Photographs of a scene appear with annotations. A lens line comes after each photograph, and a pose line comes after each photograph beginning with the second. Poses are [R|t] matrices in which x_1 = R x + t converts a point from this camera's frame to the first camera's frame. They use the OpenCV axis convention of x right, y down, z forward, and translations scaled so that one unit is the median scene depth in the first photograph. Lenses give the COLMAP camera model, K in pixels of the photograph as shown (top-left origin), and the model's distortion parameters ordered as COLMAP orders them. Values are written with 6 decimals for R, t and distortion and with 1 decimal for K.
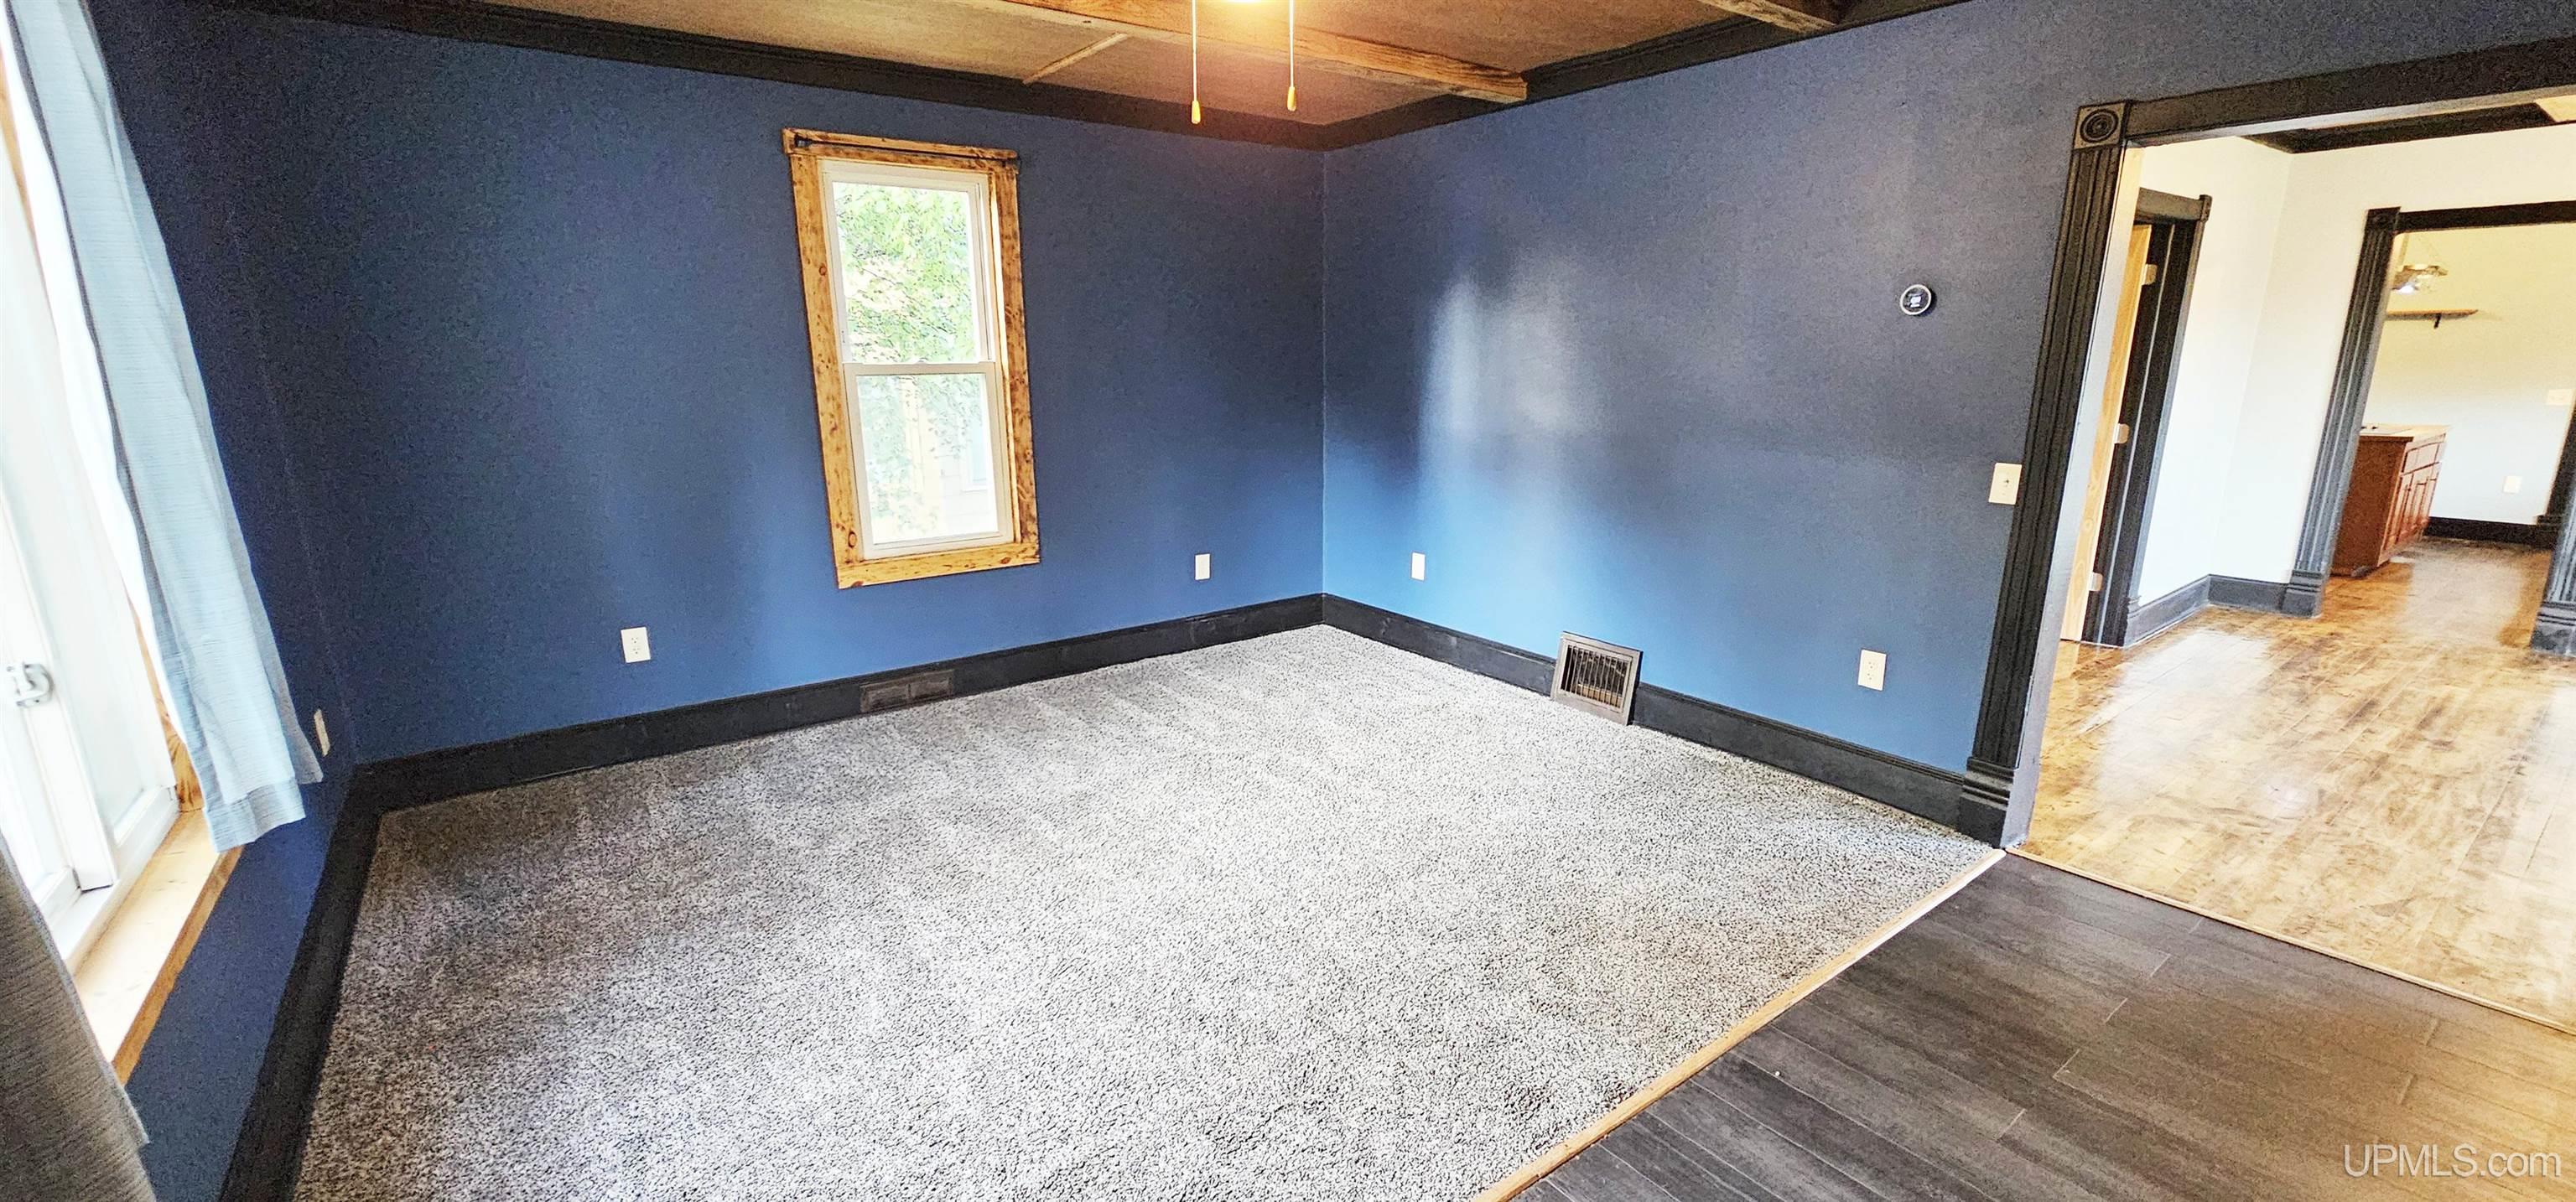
lens RADIAL K [[1050.6, 0, 1274.4], [0, 1050.6, 597.0], [0, 0, 1]] dist [-0.001772, -0.000018]
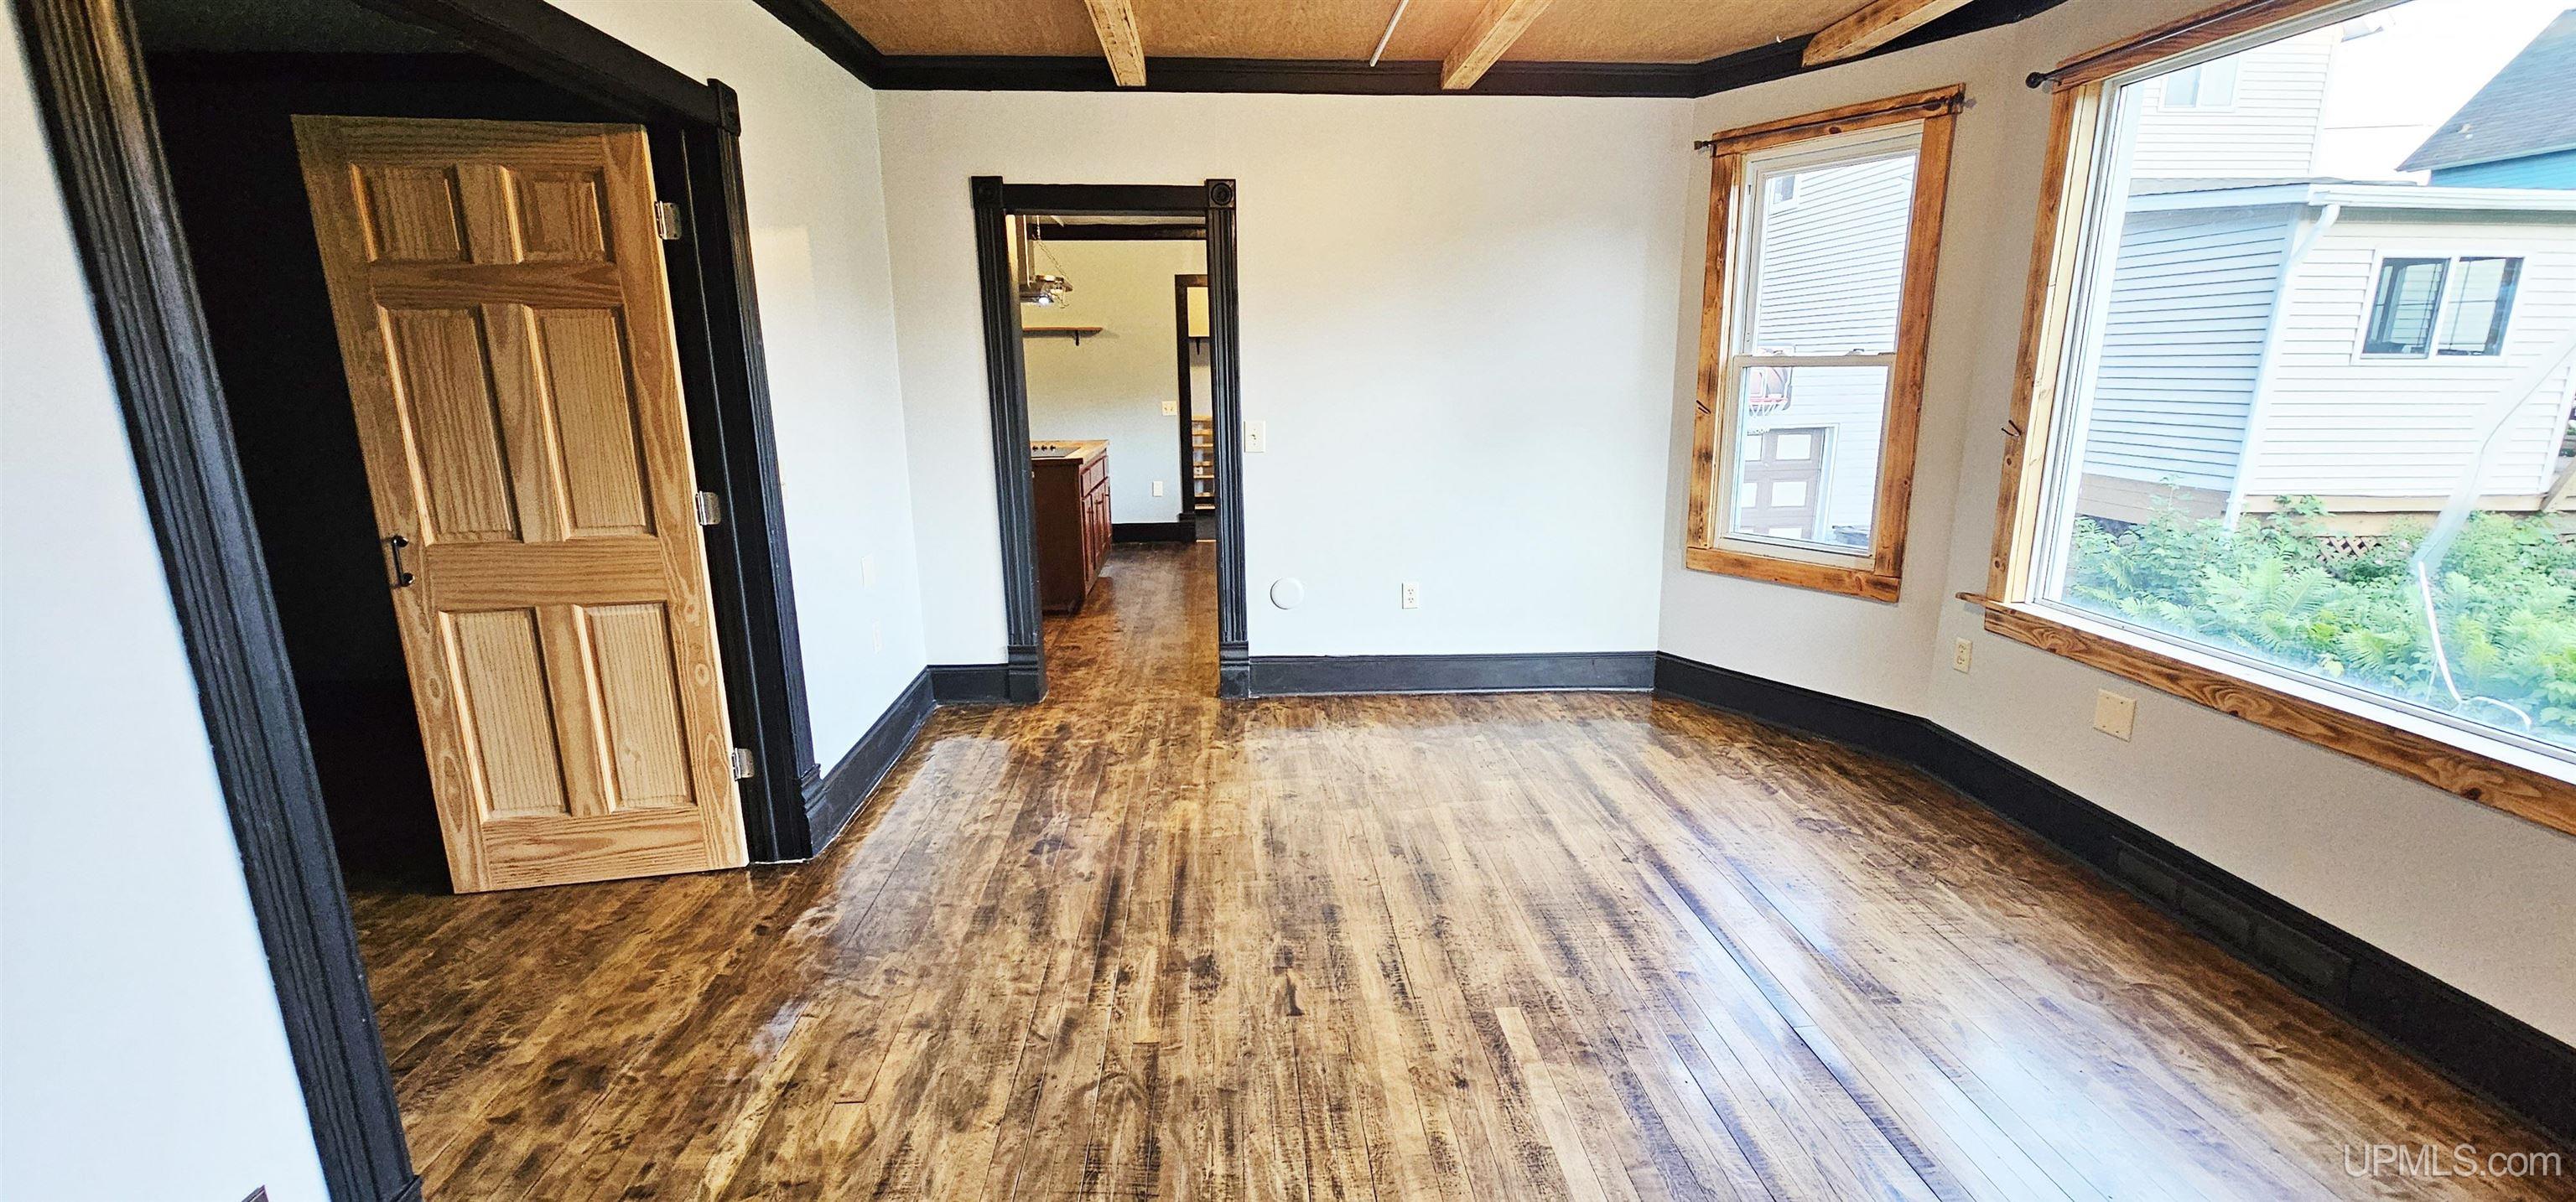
lens RADIAL K [[1050.6, 0, 1291.5], [0, 1050.6, 599.1], [0, 0, 1]] dist [-0.001772, -0.000018]
pose [[0.532891, -0.184035, 0.825929, 0.484858], [0.199466, 0.975877, 0.088751, -0.093635], [-0.822339, 0.117450, 0.556745, 0.424701]]
